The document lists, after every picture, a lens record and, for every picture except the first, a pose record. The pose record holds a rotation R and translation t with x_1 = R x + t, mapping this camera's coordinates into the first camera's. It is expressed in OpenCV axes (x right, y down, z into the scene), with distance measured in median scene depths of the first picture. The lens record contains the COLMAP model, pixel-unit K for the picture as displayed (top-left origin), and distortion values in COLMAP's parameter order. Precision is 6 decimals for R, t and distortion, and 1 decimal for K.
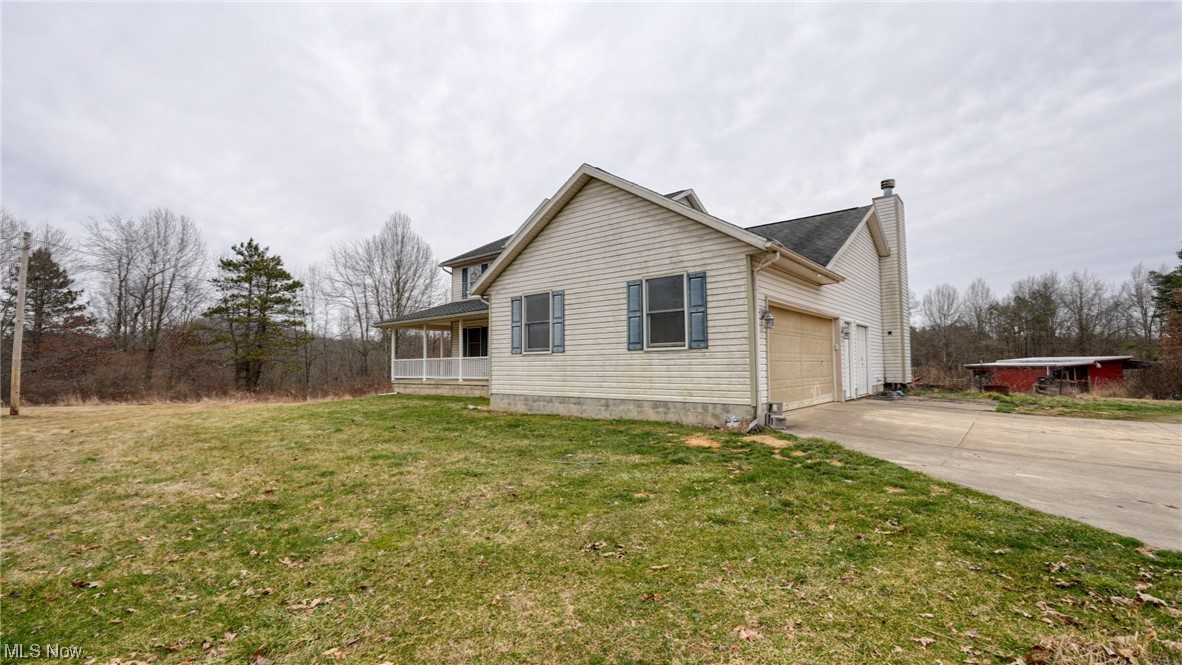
lens RADIAL K [[532.3, 0, 589.6], [0, 532.3, 331.4], [0, 0, 1]] dist [-0.015543, 0.000086]
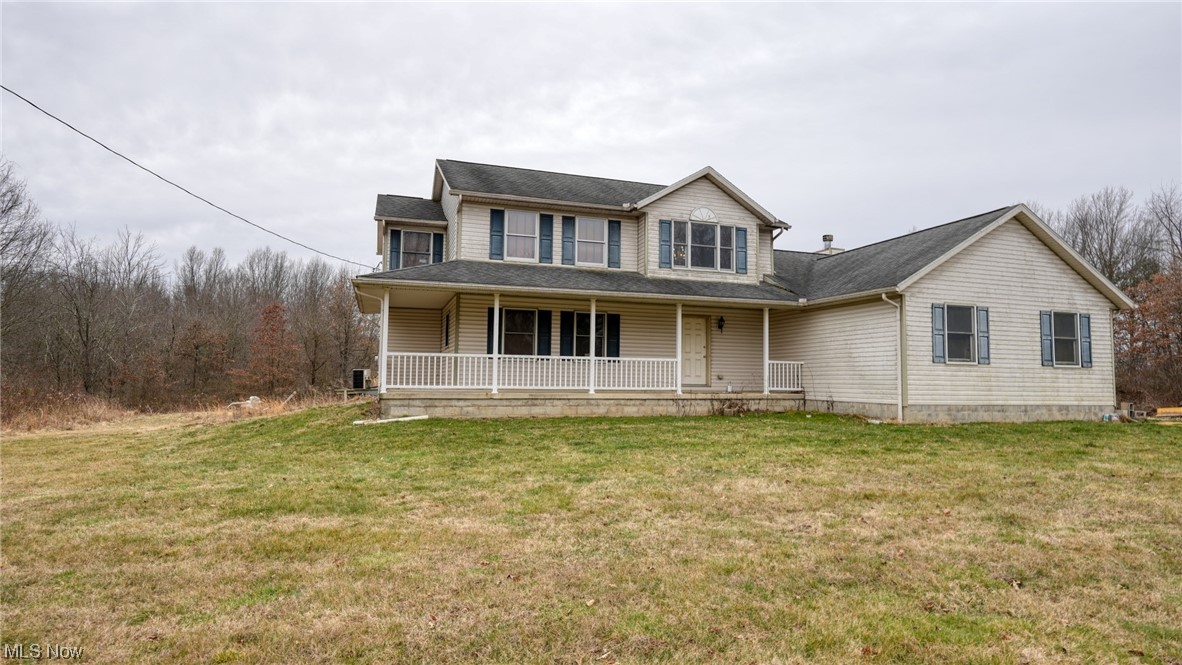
lens RADIAL K [[672.9, 0, 589.6], [0, 672.9, 335.2], [0, 0, 1]] dist [0.008471, -0.000360]
pose [[0.491670, 0.074634, 0.867577, -1.646137], [-0.073775, 0.996308, -0.043898, 0.100487], [-0.867651, -0.042422, 0.495361, 1.023848]]
